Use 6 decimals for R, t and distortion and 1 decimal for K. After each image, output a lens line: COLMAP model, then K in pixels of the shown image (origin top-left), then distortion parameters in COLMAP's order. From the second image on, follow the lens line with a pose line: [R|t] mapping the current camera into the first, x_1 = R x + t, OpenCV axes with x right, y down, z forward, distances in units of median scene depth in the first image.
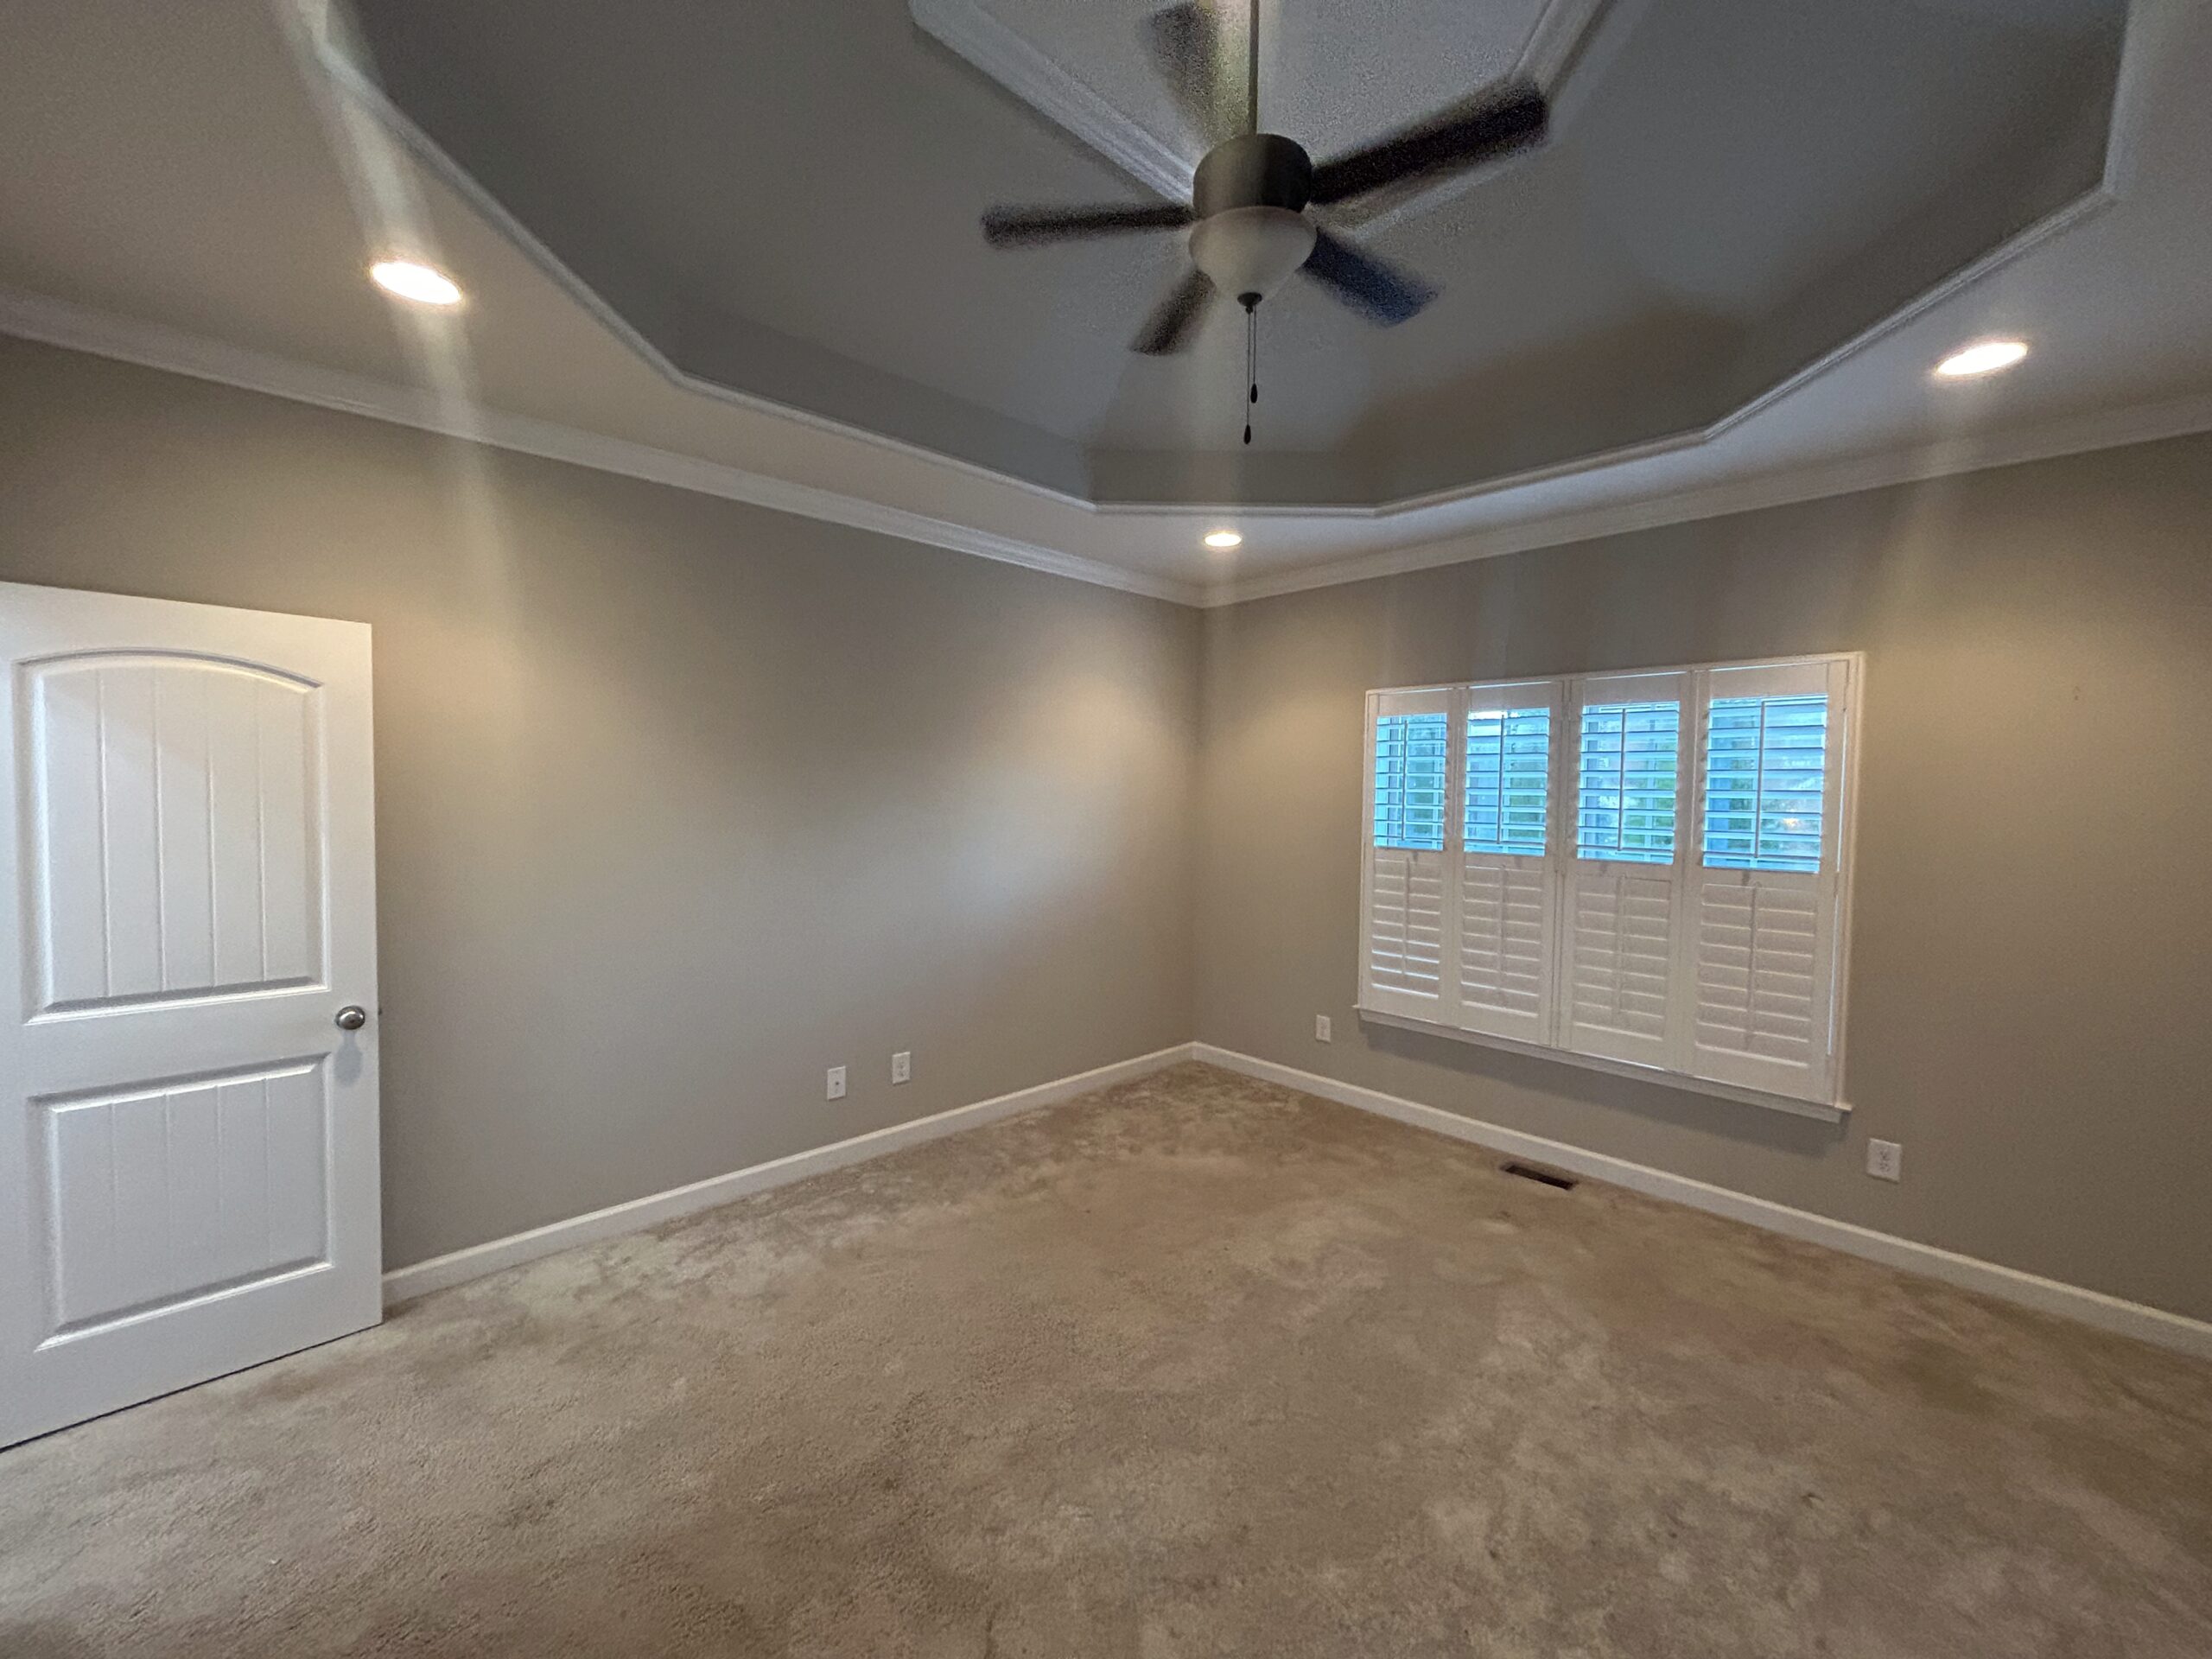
lens RADIAL K [[879.3, 0, 1106.0], [0, 879.3, 829.5], [0, 0, 1]] dist [0.000213, 0.000045]
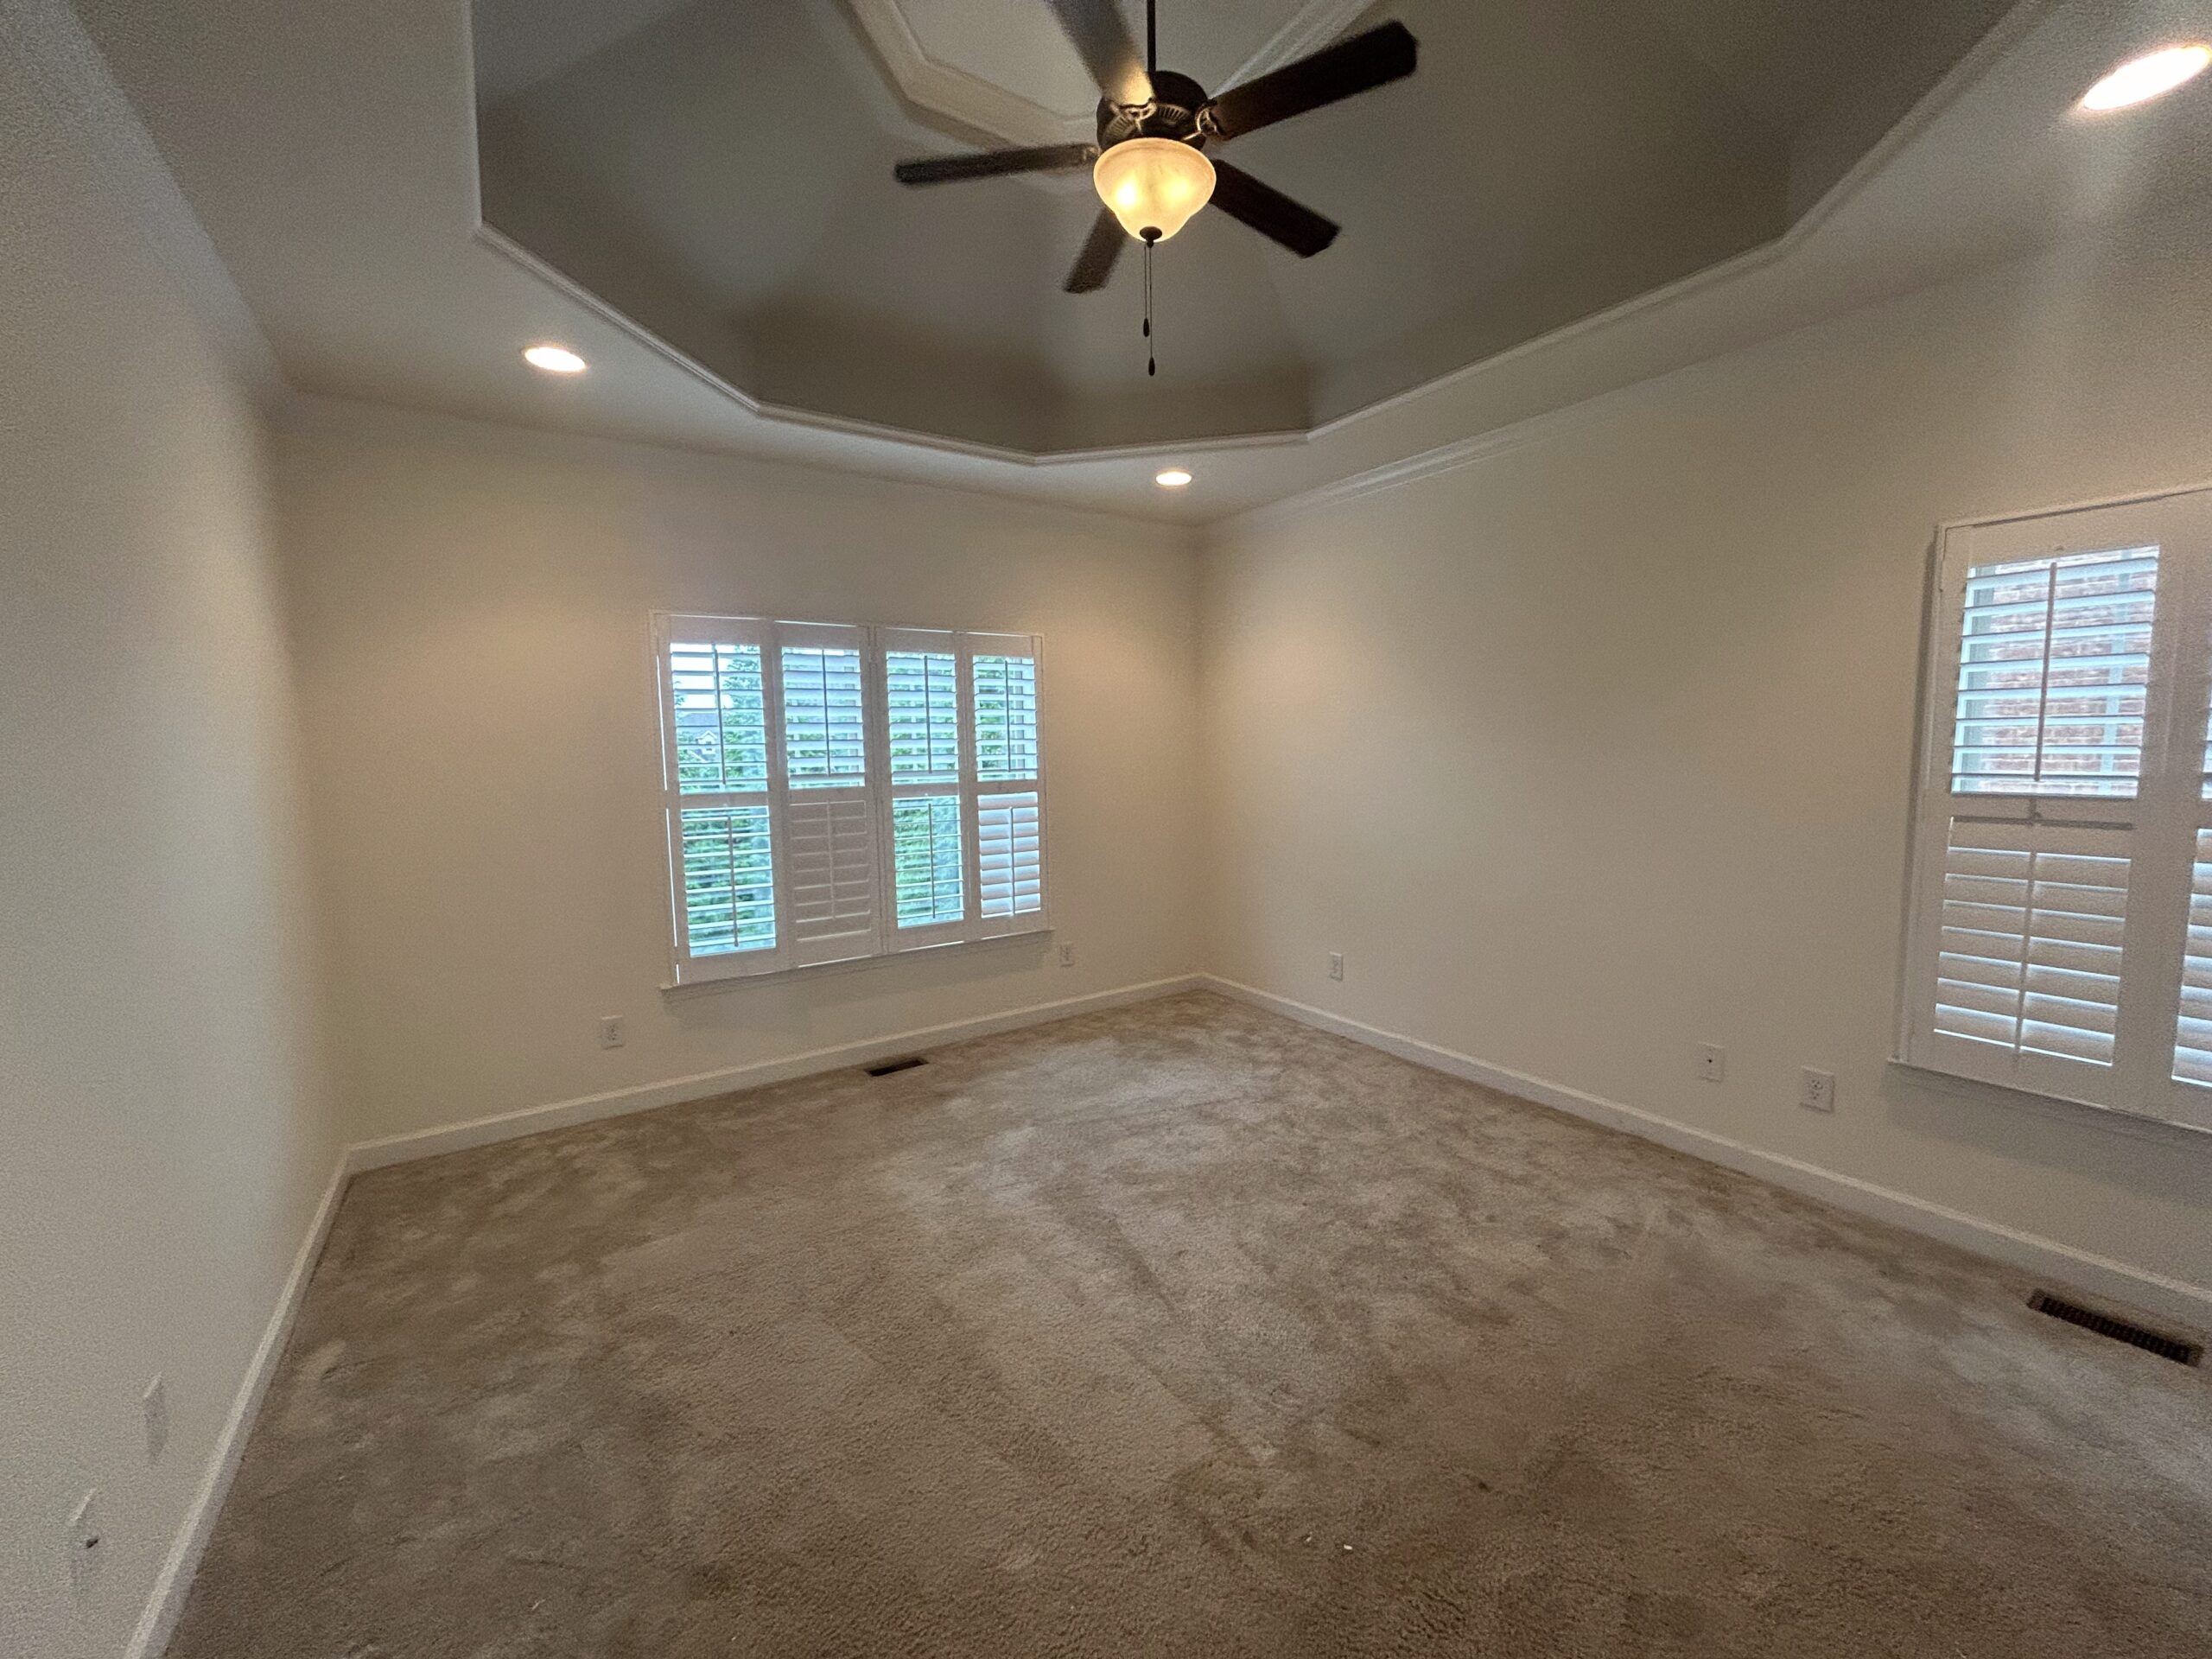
lens RADIAL K [[894.4, 0, 1106.0], [0, 894.4, 829.5], [0, 0, 1]] dist [0.000283, 0.000083]
pose [[0.181252, -0.115737, 0.976603, -0.555265], [0.065042, 0.992287, 0.105524, -0.014426], [-0.981283, 0.044393, 0.187382, 0.507946]]
